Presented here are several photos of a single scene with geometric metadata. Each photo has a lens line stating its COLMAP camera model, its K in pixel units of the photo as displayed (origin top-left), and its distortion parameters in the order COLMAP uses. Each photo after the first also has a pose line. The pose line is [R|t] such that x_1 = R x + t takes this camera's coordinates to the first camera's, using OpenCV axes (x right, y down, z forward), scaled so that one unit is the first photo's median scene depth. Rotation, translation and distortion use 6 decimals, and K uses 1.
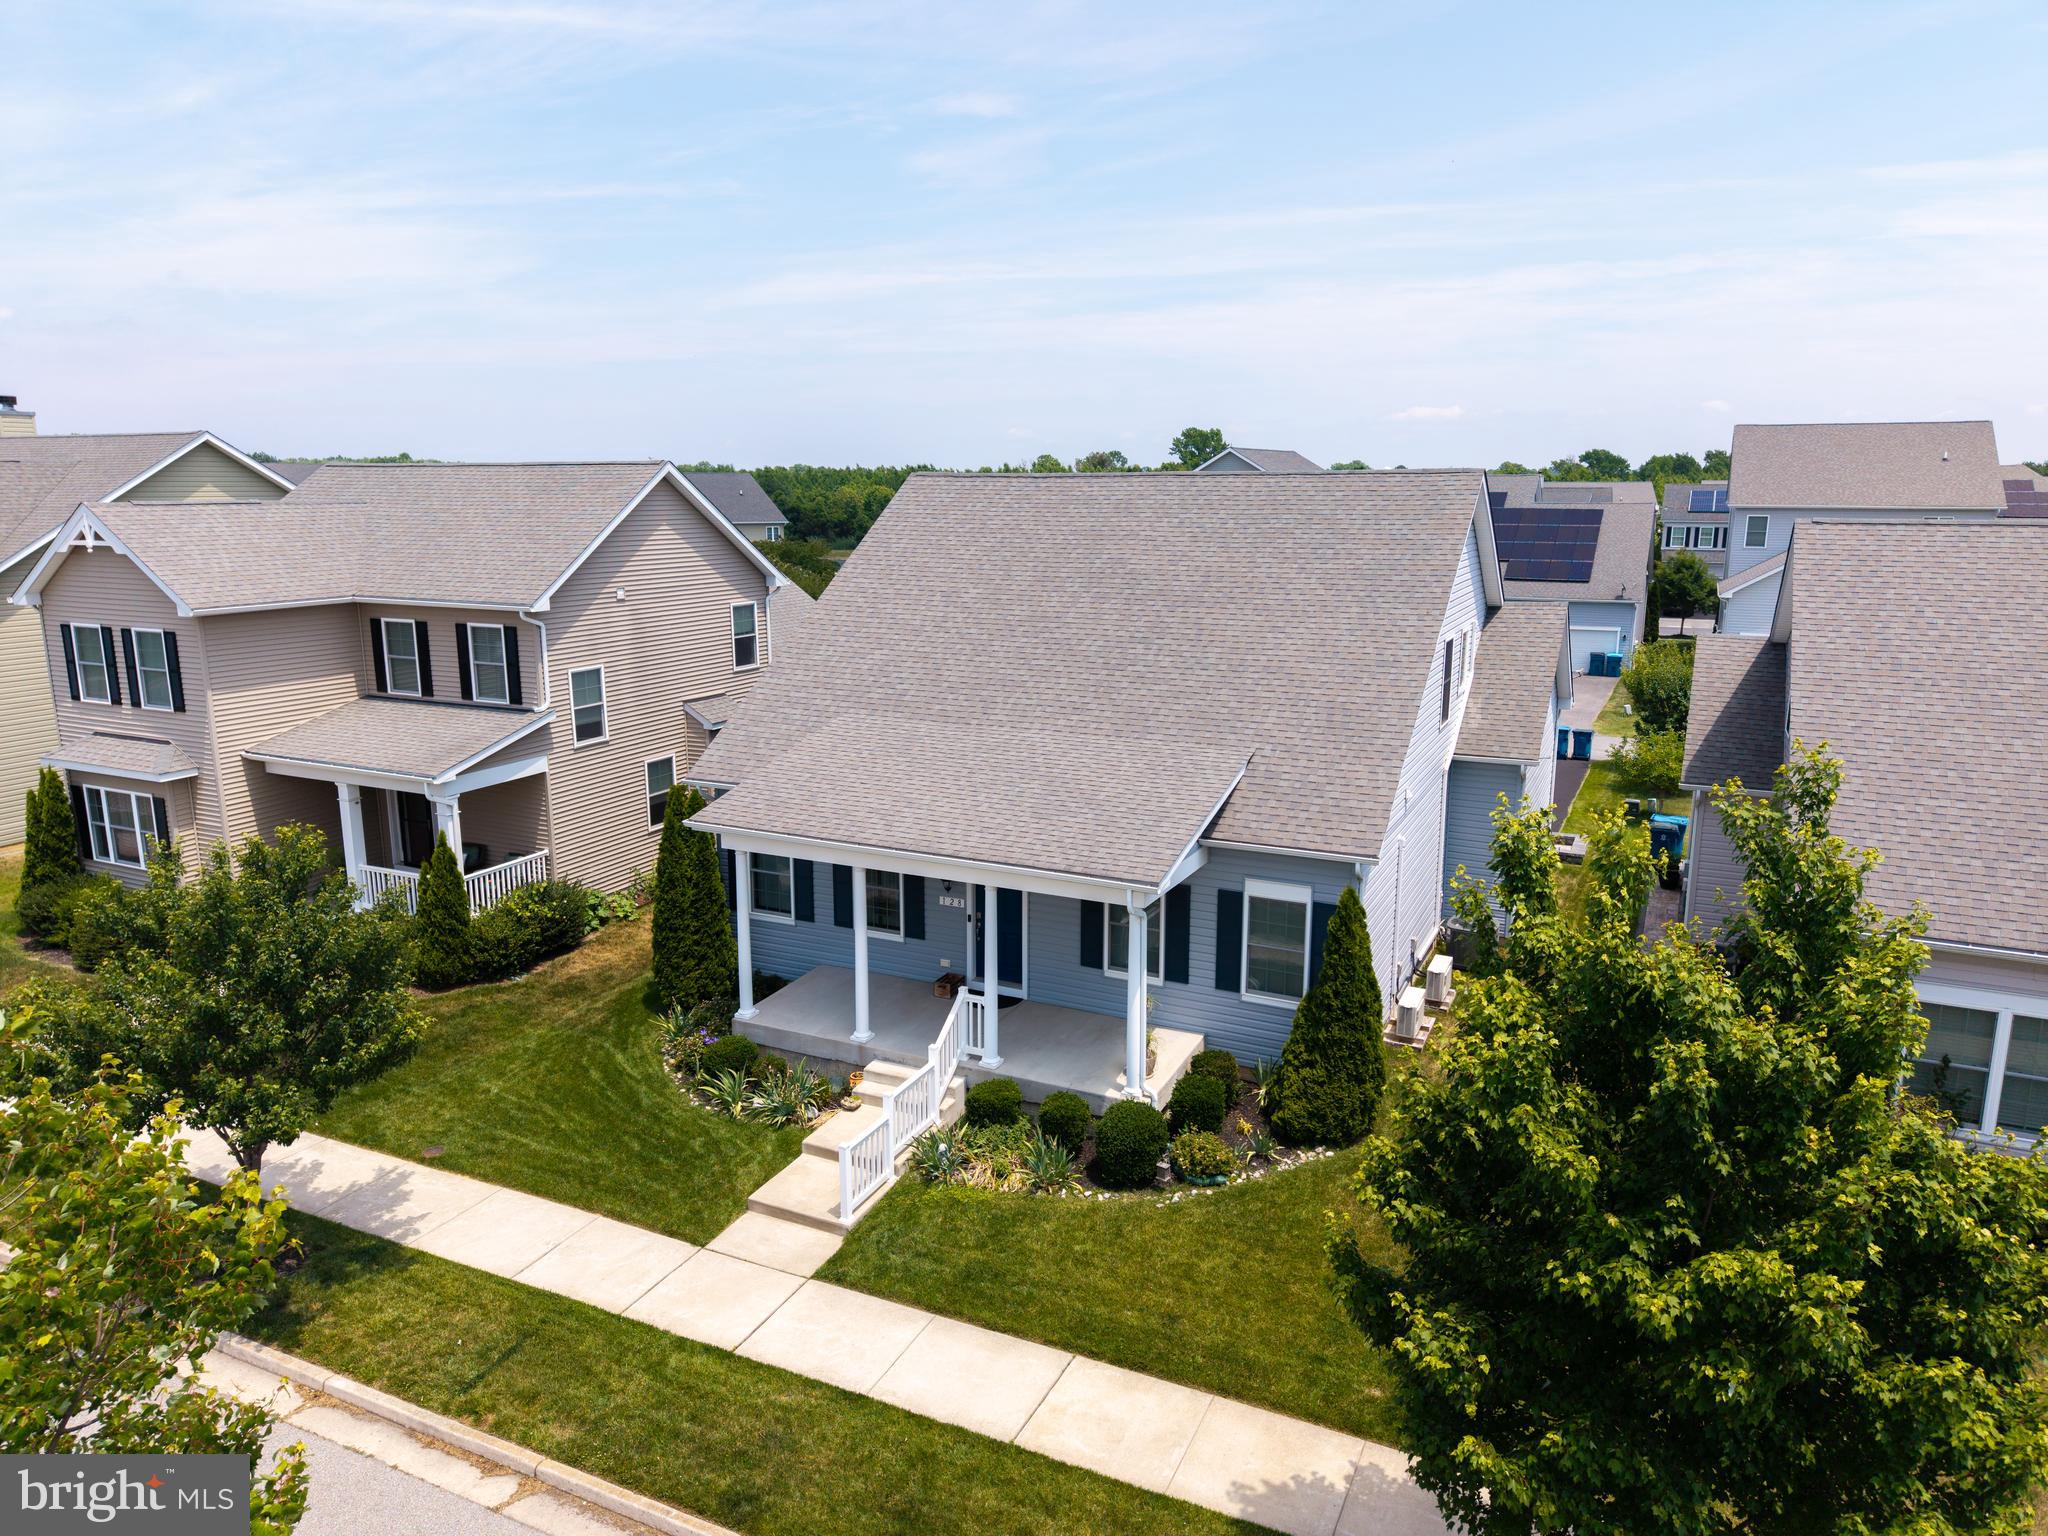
lens RADIAL K [[1353.1, 0, 1024.0], [0, 1353.1, 768.0], [0, 0, 1]] dist [0.035237, -0.031912]
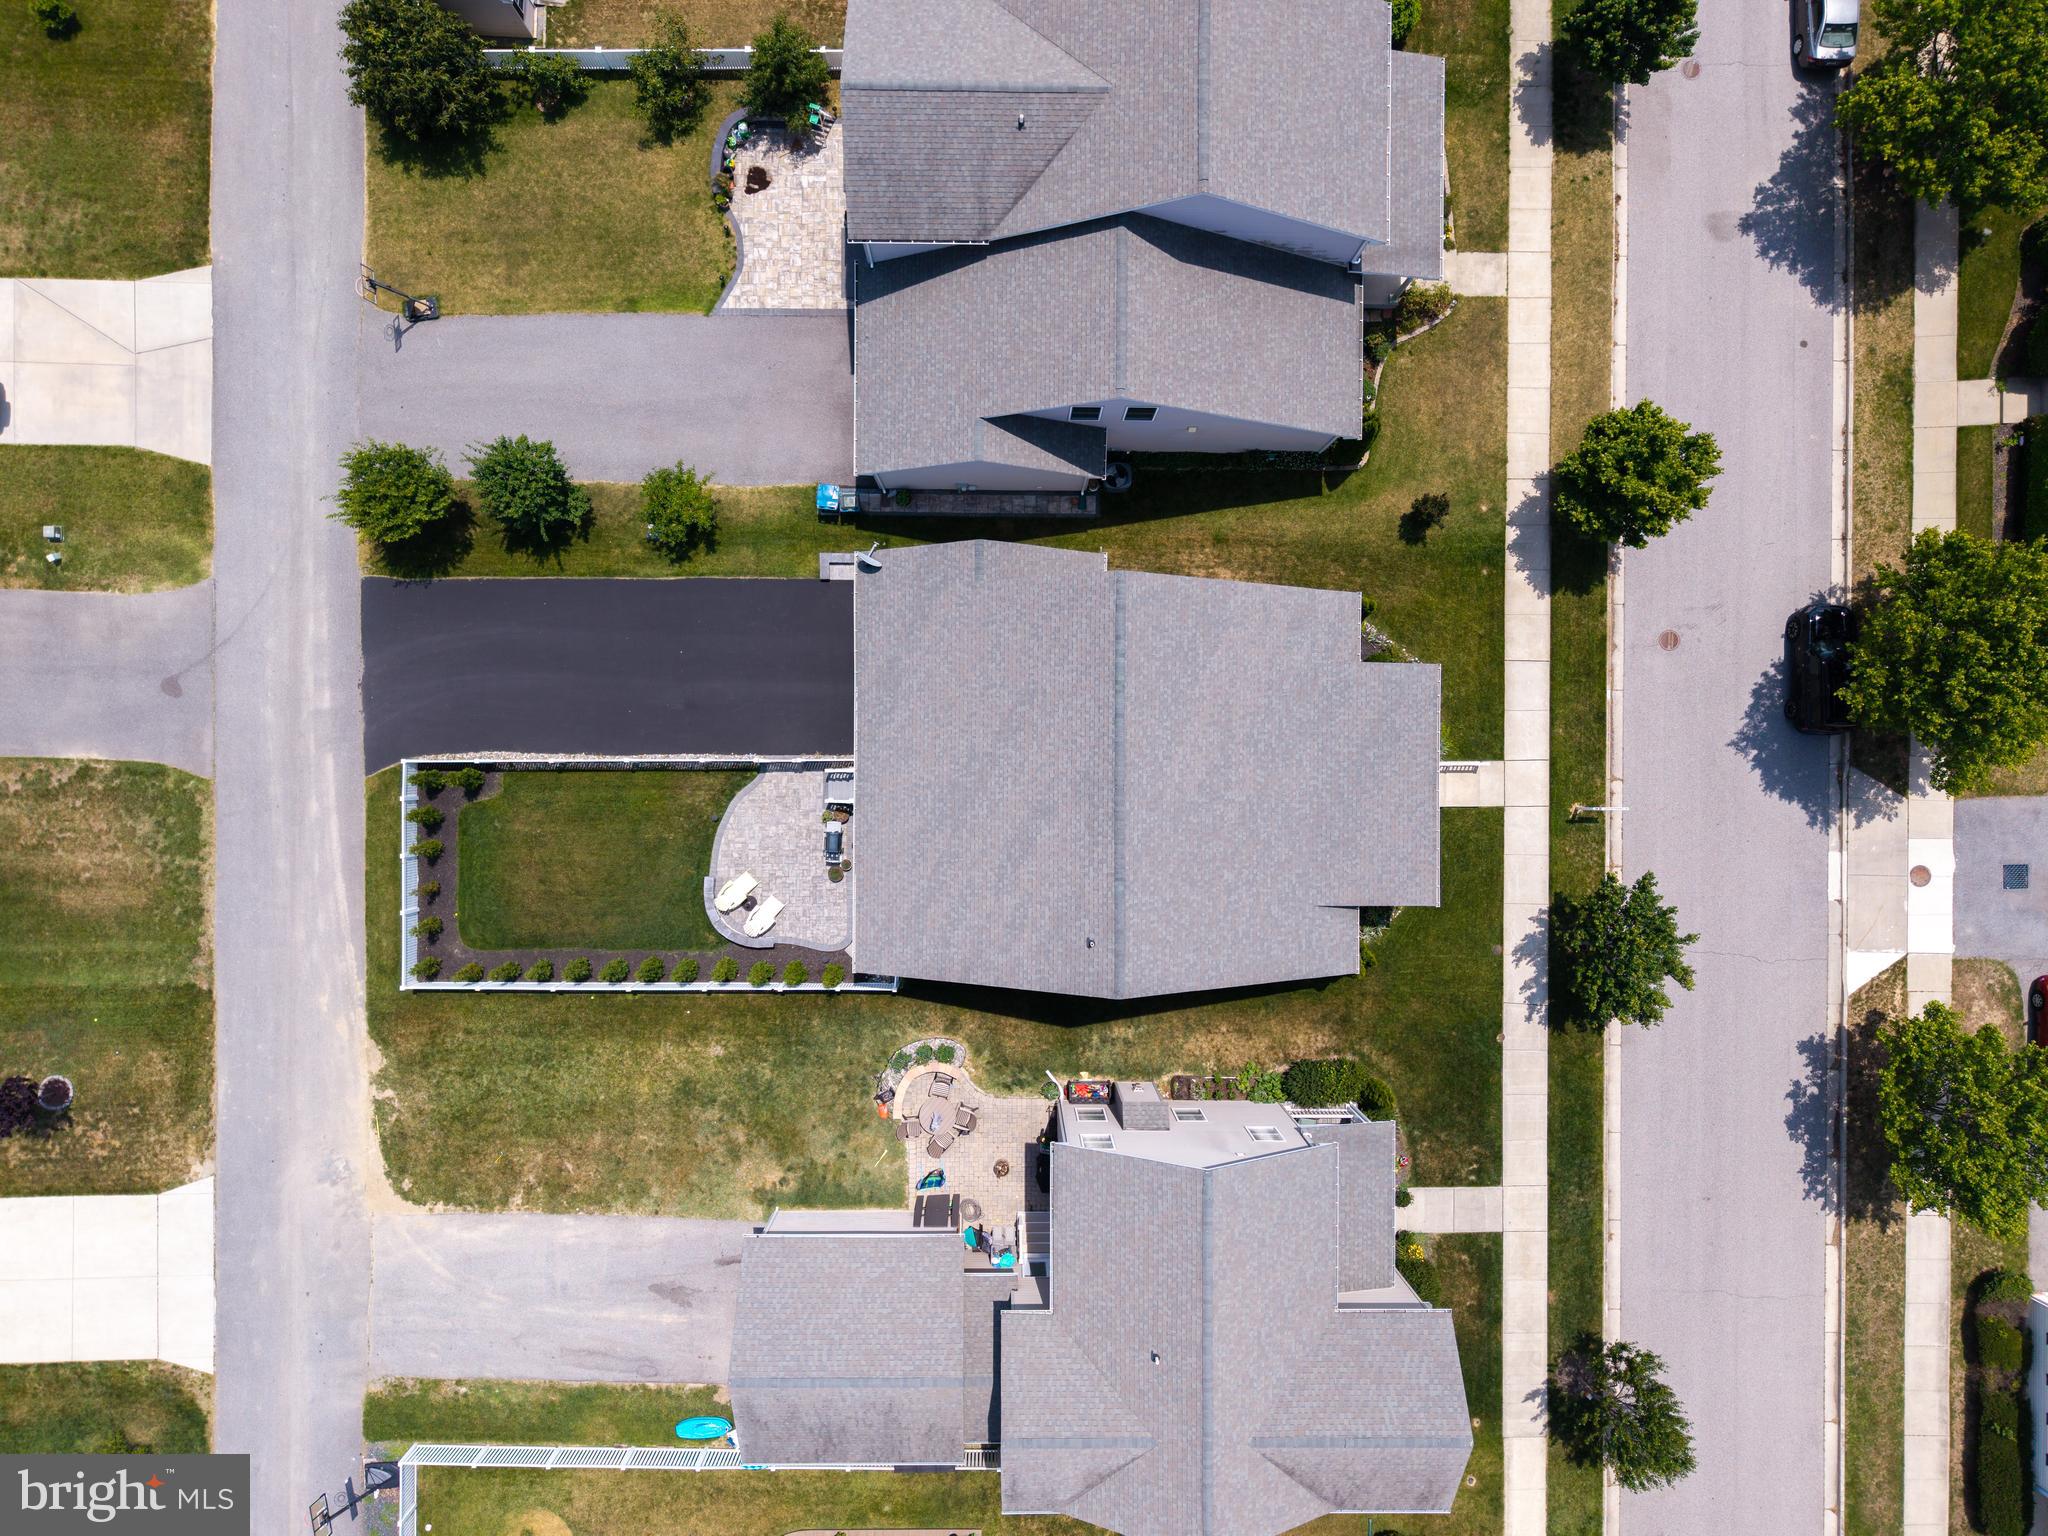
lens RADIAL K [[1353.1, 0, 1024.0], [0, 1353.1, 768.0], [0, 0, 1]] dist [0.035237, -0.031912]
pose [[-0.435123, -0.900371, -0.000673, 0.233777], [0.163817, -0.079903, 0.983249, -2.232049], [-0.885343, 0.427725, 0.182264, 1.172869]]
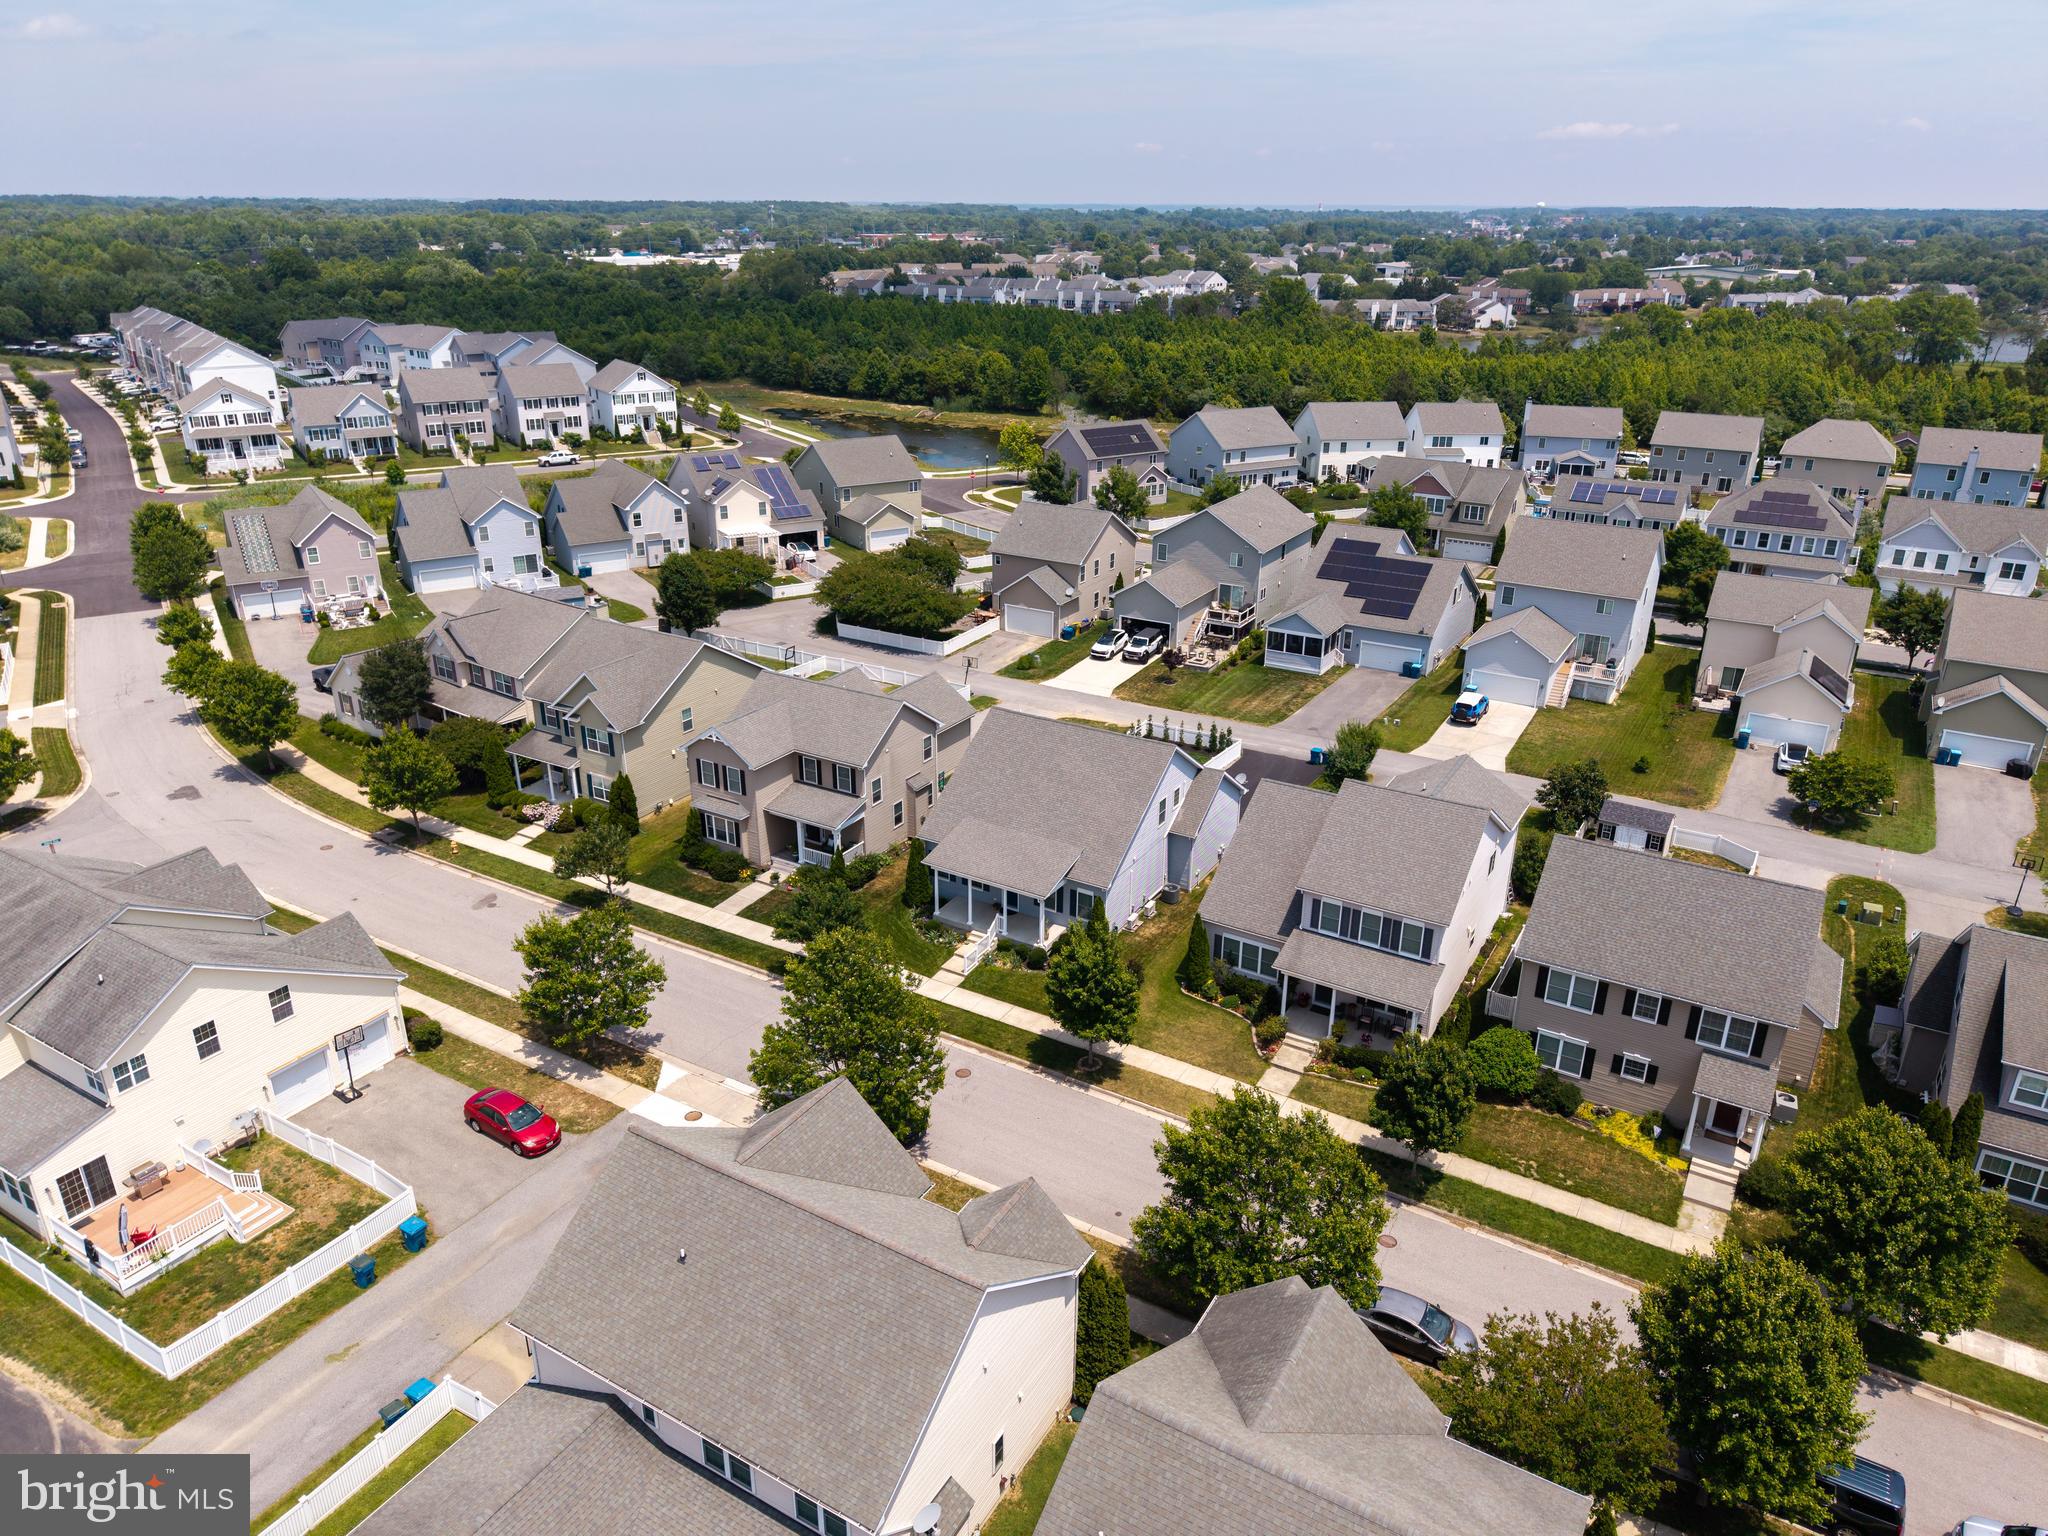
lens RADIAL K [[1353.1, 0, 1024.0], [0, 1353.1, 768.0], [0, 0, 1]] dist [0.035237, -0.031912]
pose [[0.995911, 0.037577, -0.082150, 0.310393], [-0.021609, 0.982075, 0.187248, -0.908323], [0.087713, -0.184707, 0.978872, -2.492703]]
